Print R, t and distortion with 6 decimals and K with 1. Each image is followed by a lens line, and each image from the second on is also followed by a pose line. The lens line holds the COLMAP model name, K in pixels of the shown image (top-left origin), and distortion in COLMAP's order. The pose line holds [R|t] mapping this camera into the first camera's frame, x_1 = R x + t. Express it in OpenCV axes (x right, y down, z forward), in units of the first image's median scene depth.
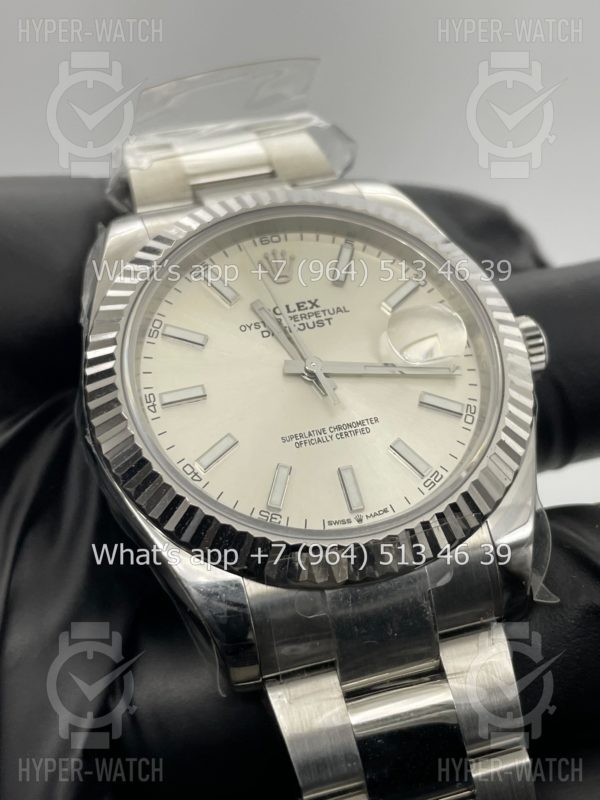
lens RADIAL K [[1236.3, 0, 298.9], [0, 1236.3, 403.3], [0, 0, 1]] dist [0.092072, 0.000000]
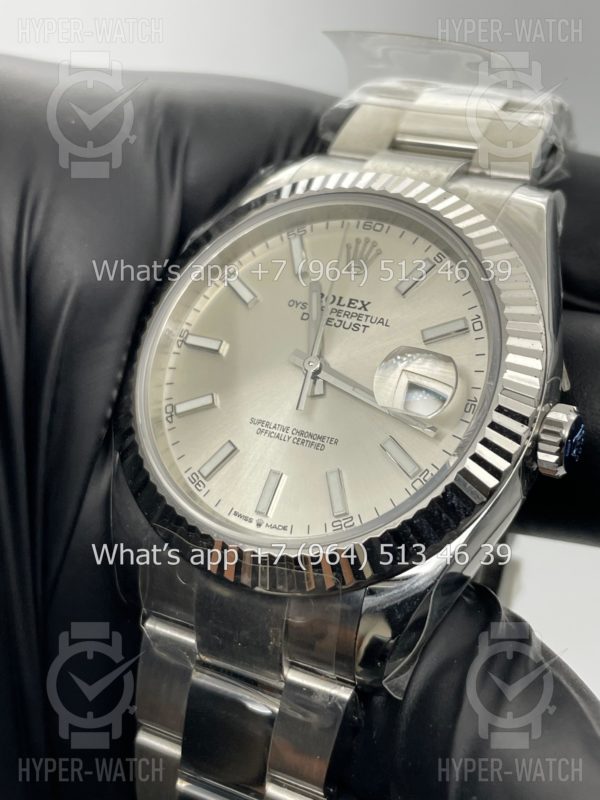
lens RADIAL K [[1236.3, 0, 299.8], [0, 1236.3, 398.9], [0, 0, 1]] dist [0.092072, 0.000000]
pose [[0.707091, 0.409232, -0.576673, 0.581396], [-0.304823, 0.912259, 0.273617, -0.271235], [0.638048, -0.017689, 0.769794, 0.228528]]
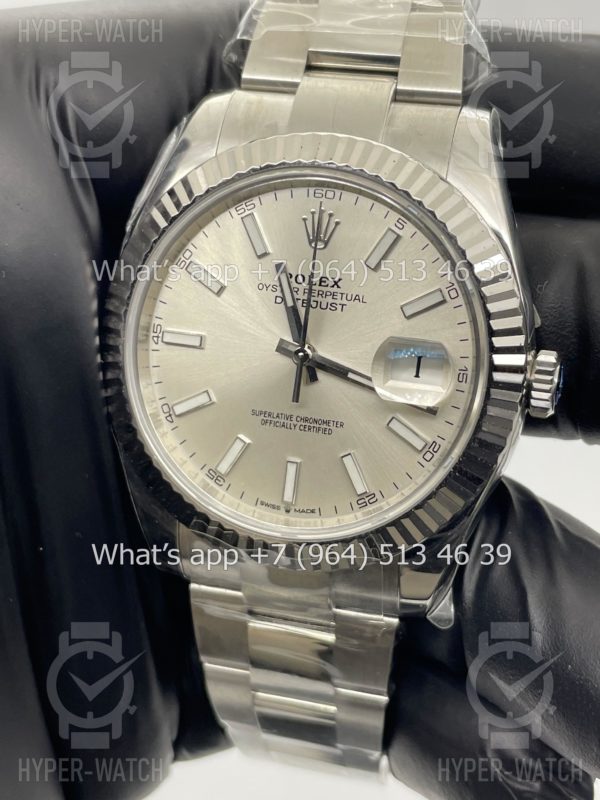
lens RADIAL K [[1236.3, 0, 301.3], [0, 1236.3, 399.1], [0, 0, 1]] dist [0.092072, 0.000000]
pose [[0.873093, 0.399944, -0.278843, 0.309591], [-0.178464, 0.794390, 0.580599, -0.593137], [0.453717, -0.457154, 0.764952, 0.194740]]
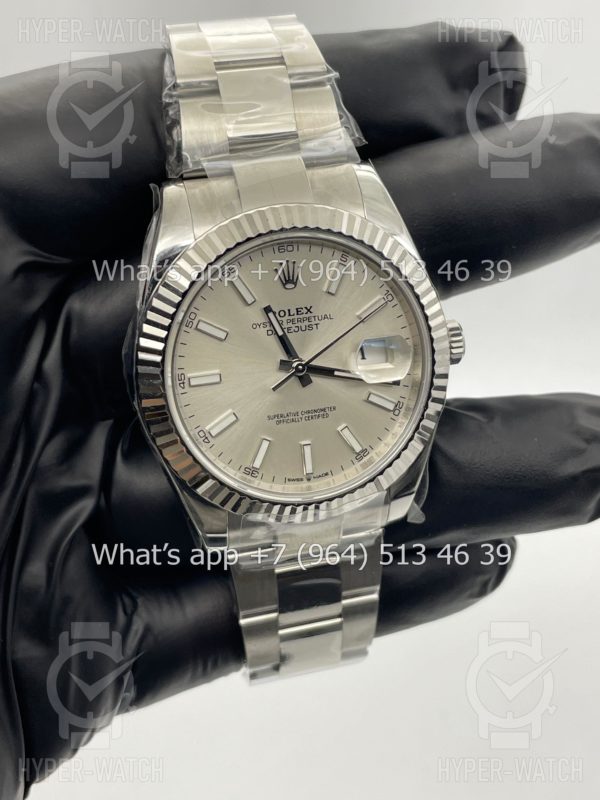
lens RADIAL K [[1236.3, 0, 302.9], [0, 1236.3, 408.0], [0, 0, 1]] dist [0.092072, 0.000000]
pose [[0.975197, 0.144496, 0.167664, -0.210853], [-0.215707, 0.790208, 0.573621, -0.791059], [-0.049604, -0.595560, 0.801778, -0.147982]]
